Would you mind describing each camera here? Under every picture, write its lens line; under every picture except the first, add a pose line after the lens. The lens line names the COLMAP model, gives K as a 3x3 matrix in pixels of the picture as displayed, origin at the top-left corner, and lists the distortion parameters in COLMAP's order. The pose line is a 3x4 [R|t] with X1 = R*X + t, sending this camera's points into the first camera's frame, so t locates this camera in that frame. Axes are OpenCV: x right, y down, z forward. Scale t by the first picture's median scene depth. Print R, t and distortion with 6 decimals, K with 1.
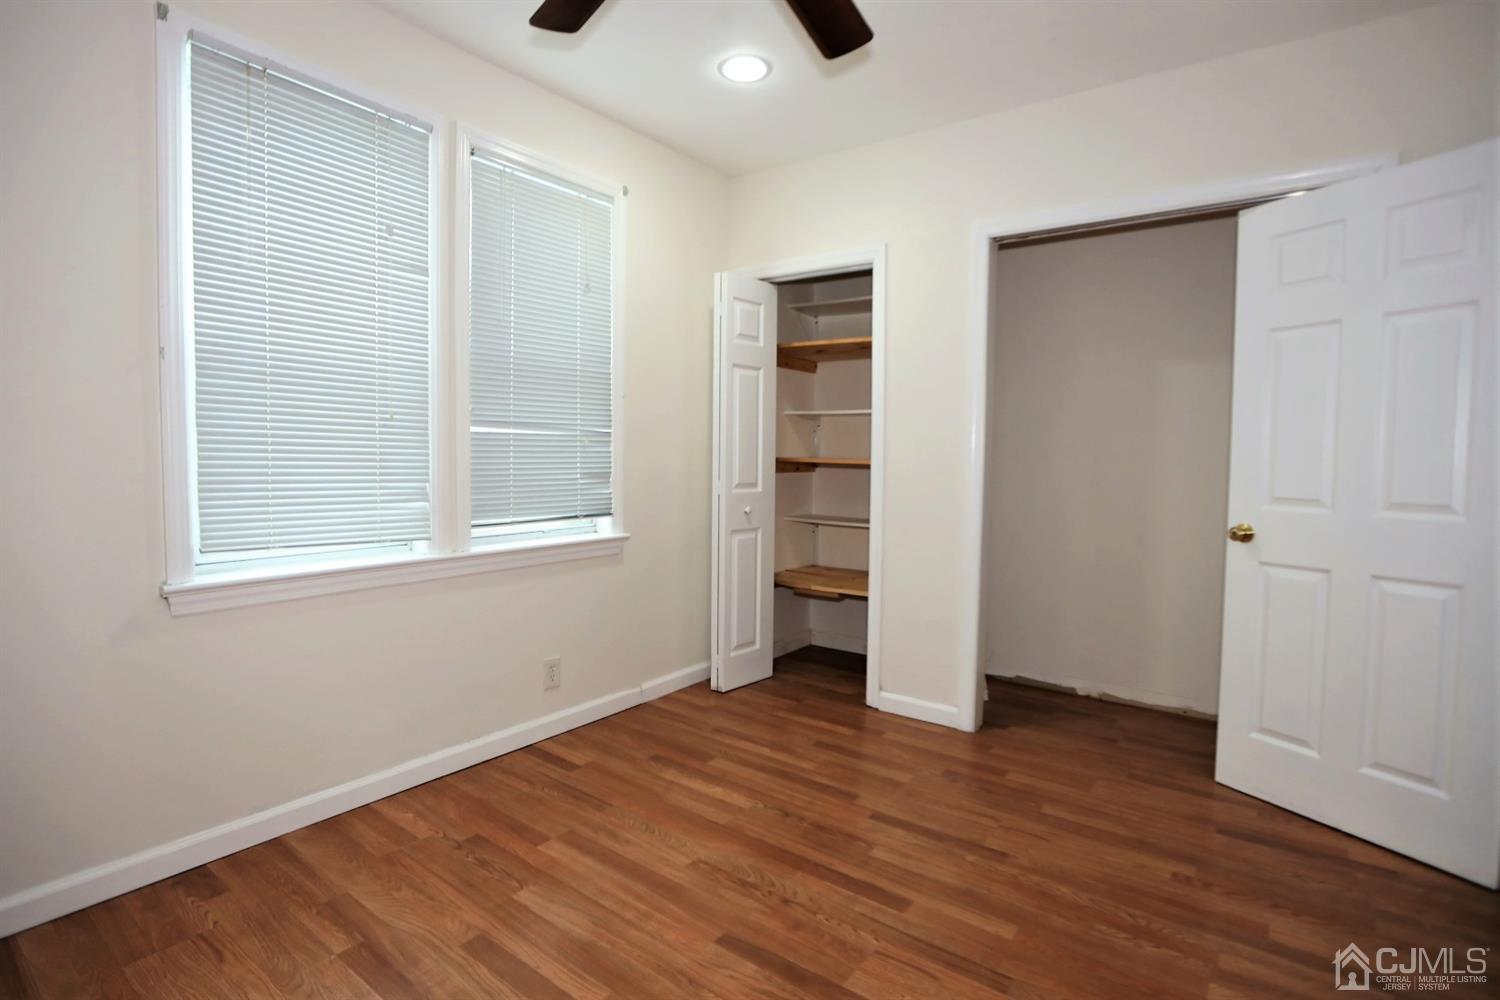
lens RADIAL K [[713.9, 0, 752.0], [0, 713.9, 491.2], [0, 0, 1]] dist [-0.061307, 0.024465]
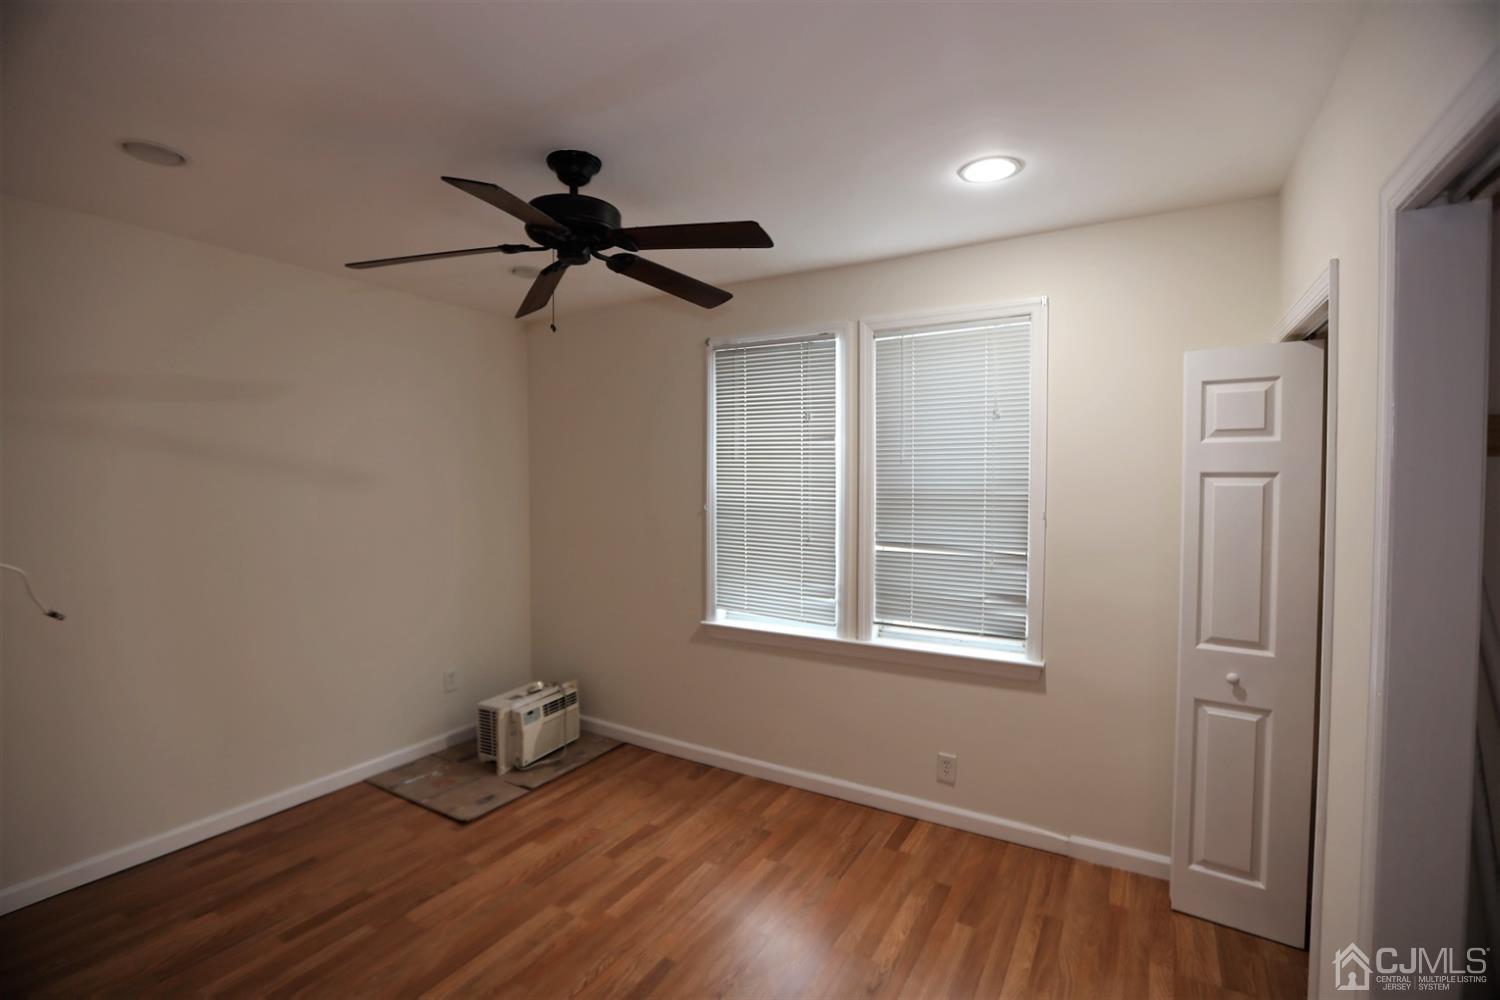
lens RADIAL K [[689.3, 0, 747.9], [0, 689.3, 493.3], [0, 0, 1]] dist [-0.053752, 0.018149]
pose [[0.107690, 0.022090, -0.993939, 0.802382], [-0.053853, 0.998415, 0.016354, -0.190123], [0.992725, 0.051766, 0.108709, 0.608480]]
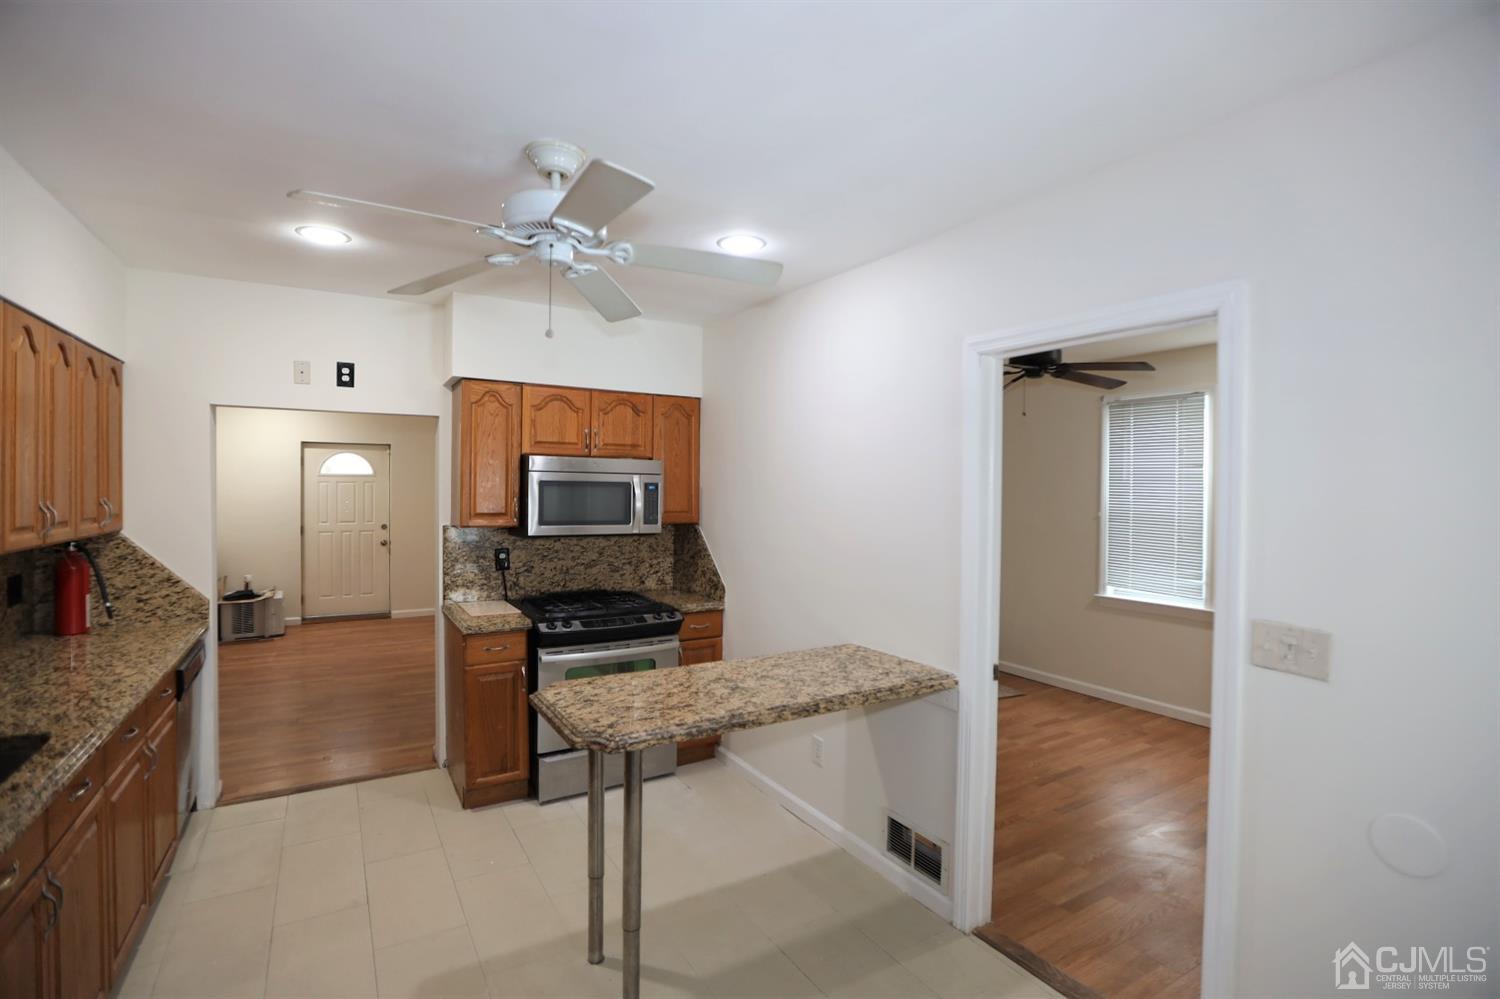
lens RADIAL K [[689.3, 0, 747.9], [0, 689.3, 492.8], [0, 0, 1]] dist [-0.053752, 0.018149]
pose [[-0.381254, -0.002057, -0.924468, 1.603173], [-0.061245, 0.997857, 0.023037, -0.178898], [0.922439, 0.065402, -0.380563, 0.484045]]
